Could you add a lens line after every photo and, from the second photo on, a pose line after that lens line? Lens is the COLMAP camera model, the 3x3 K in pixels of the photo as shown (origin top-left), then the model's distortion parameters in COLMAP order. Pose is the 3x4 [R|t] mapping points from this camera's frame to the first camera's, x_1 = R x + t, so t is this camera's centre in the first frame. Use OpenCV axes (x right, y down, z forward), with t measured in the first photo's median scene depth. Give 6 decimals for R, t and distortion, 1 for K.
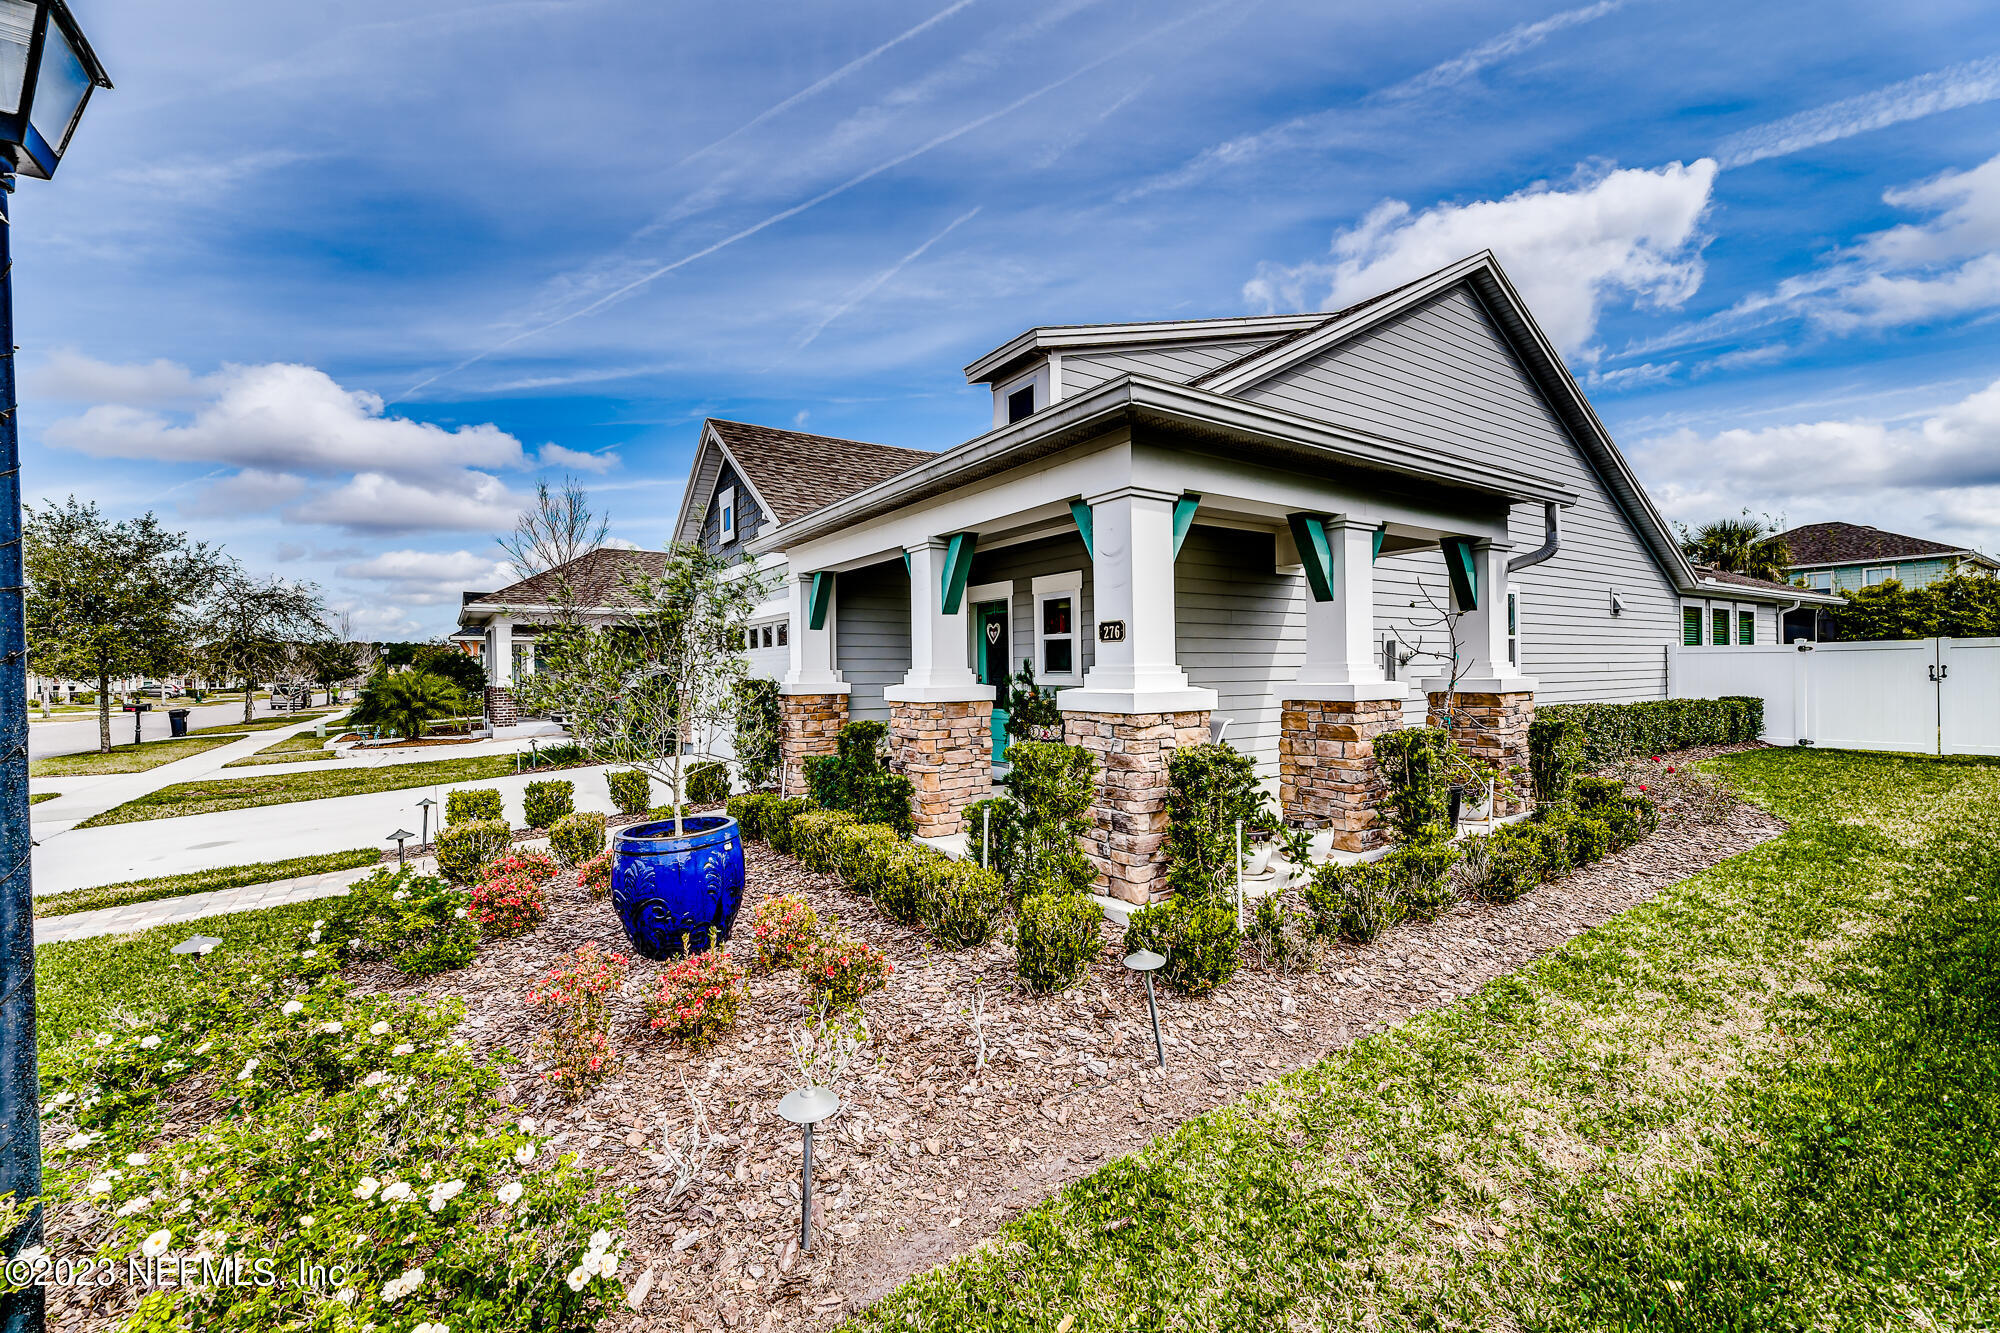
lens RADIAL K [[809.8, 0, 992.9], [0, 809.8, 671.1], [0, 0, 1]] dist [0.001794, 0.000227]
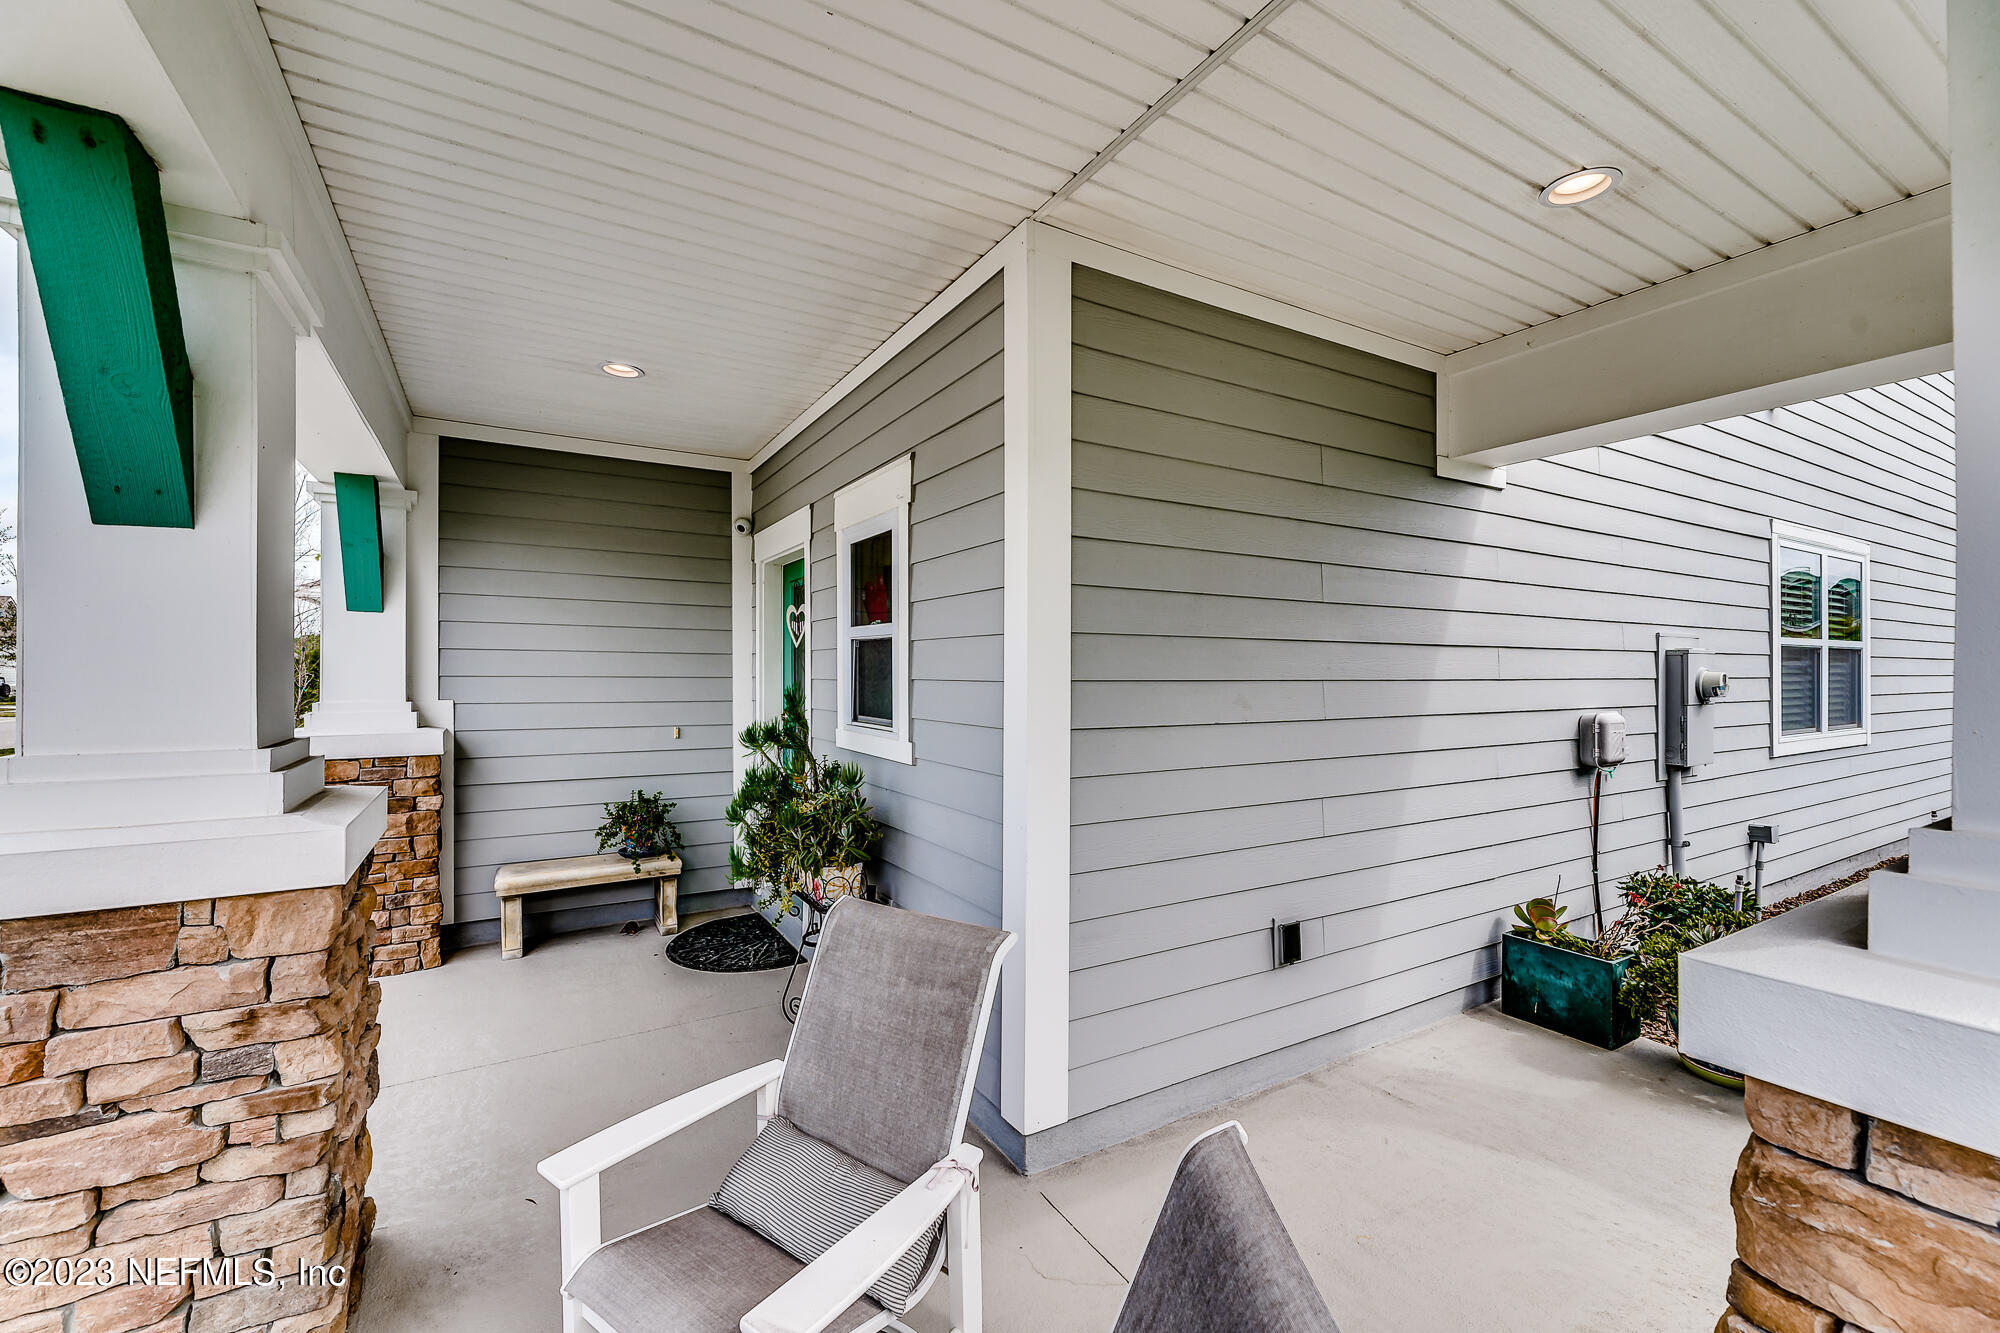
lens RADIAL K [[815.0, 0, 991.5], [0, 815.0, 644.4], [0, 0, 1]] dist [0.000794, -0.000007]
pose [[0.997286, 0.011541, -0.072716, 0.165125], [-0.013863, 0.999407, -0.031516, -0.024091], [0.072309, 0.032438, 0.996855, 0.593296]]
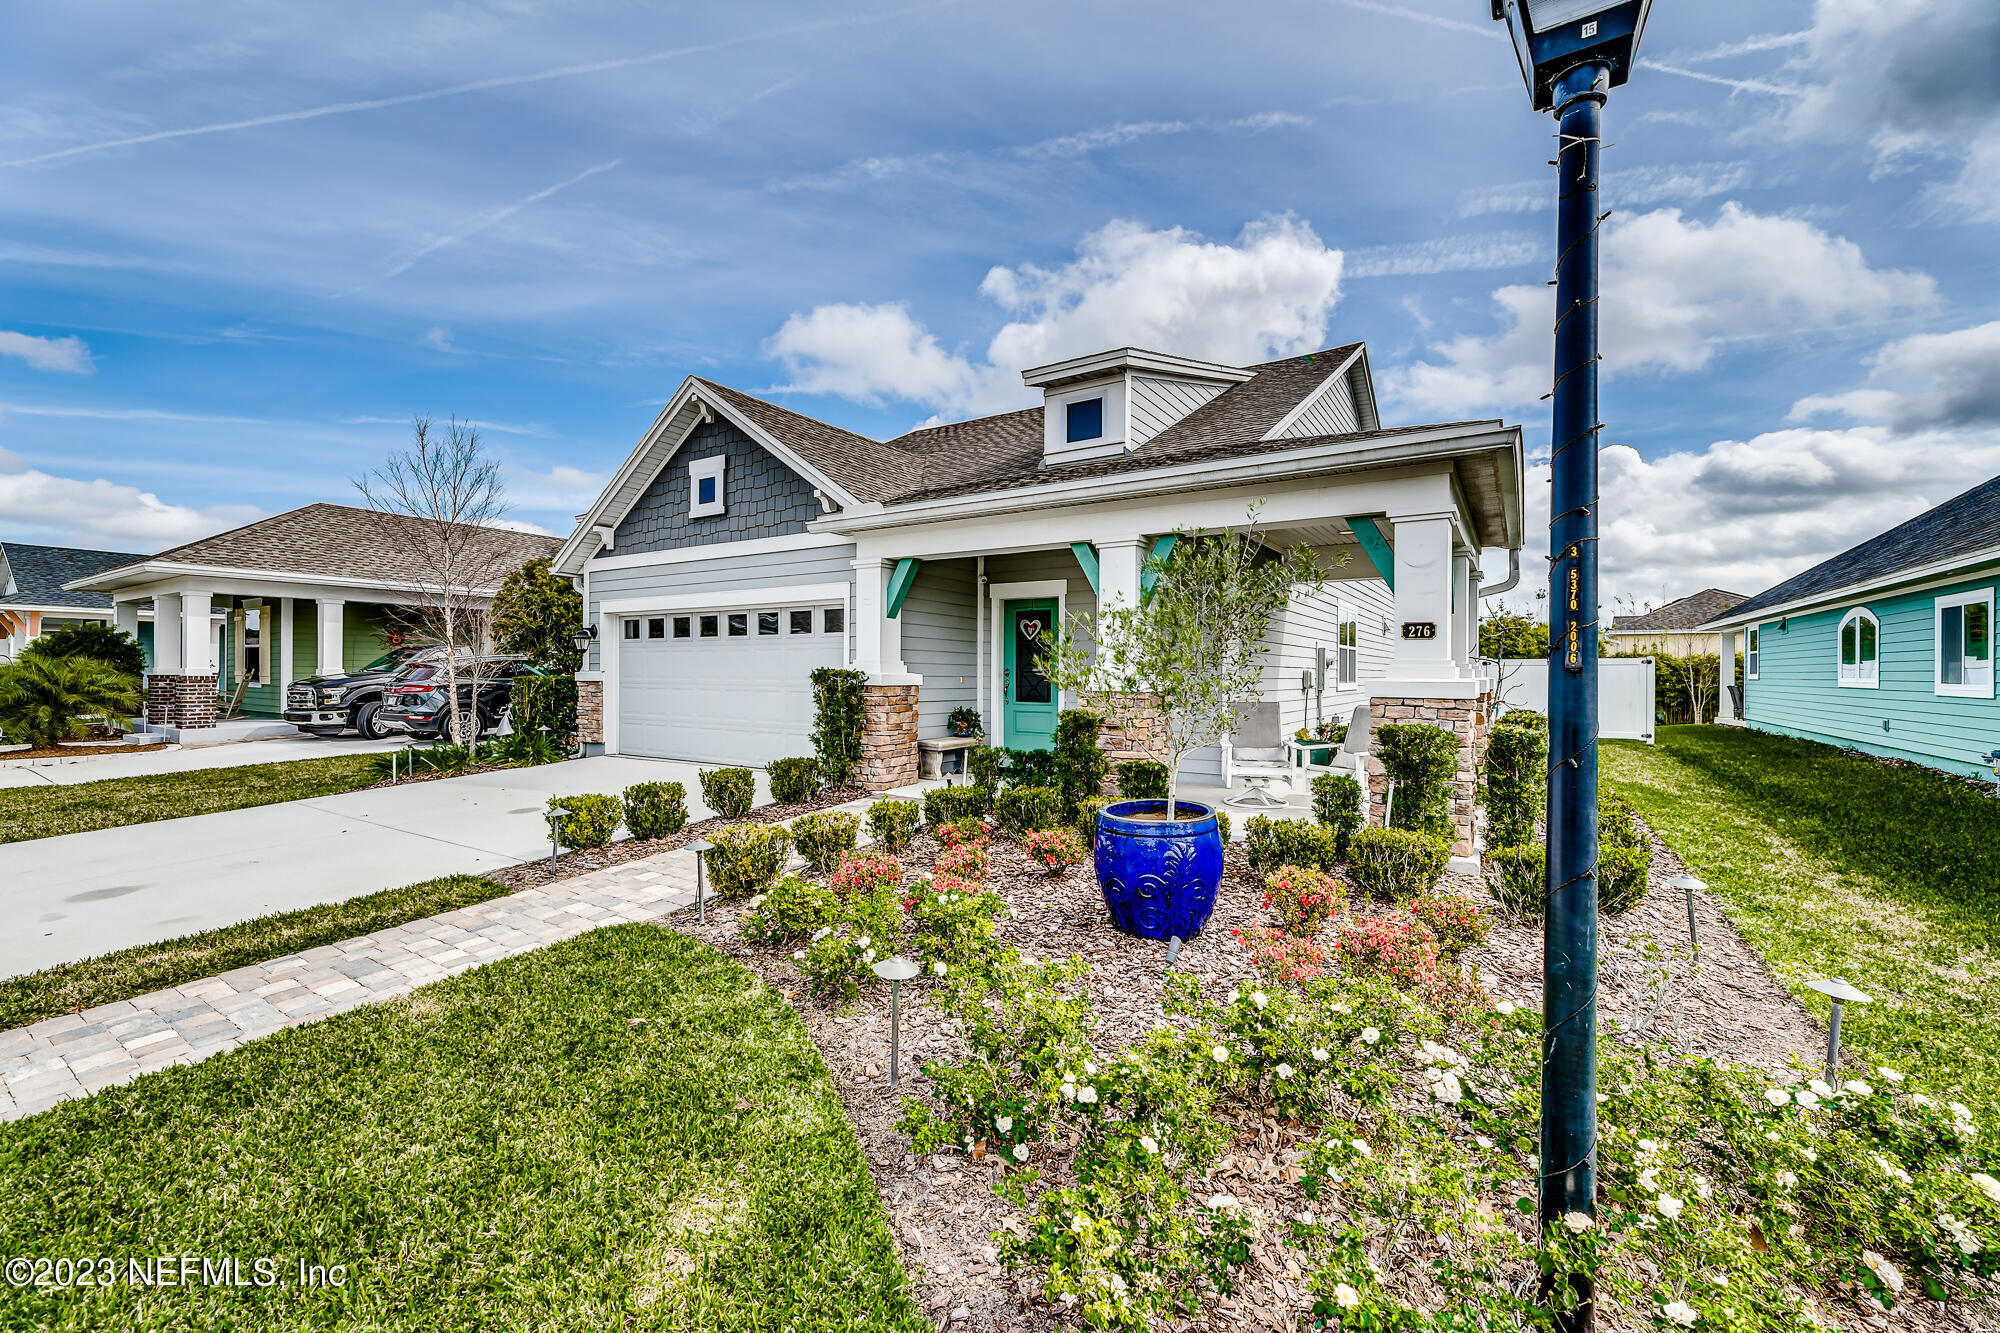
lens RADIAL K [[809.8, 0, 992.9], [0, 809.8, 671.1], [0, 0, 1]] dist [0.001794, 0.000227]
pose [[0.923511, 0.019095, 0.383096, -0.488543], [-0.017564, 0.999818, -0.007496, 0.016569], [-0.383170, 0.000194, 0.923678, 0.072192]]
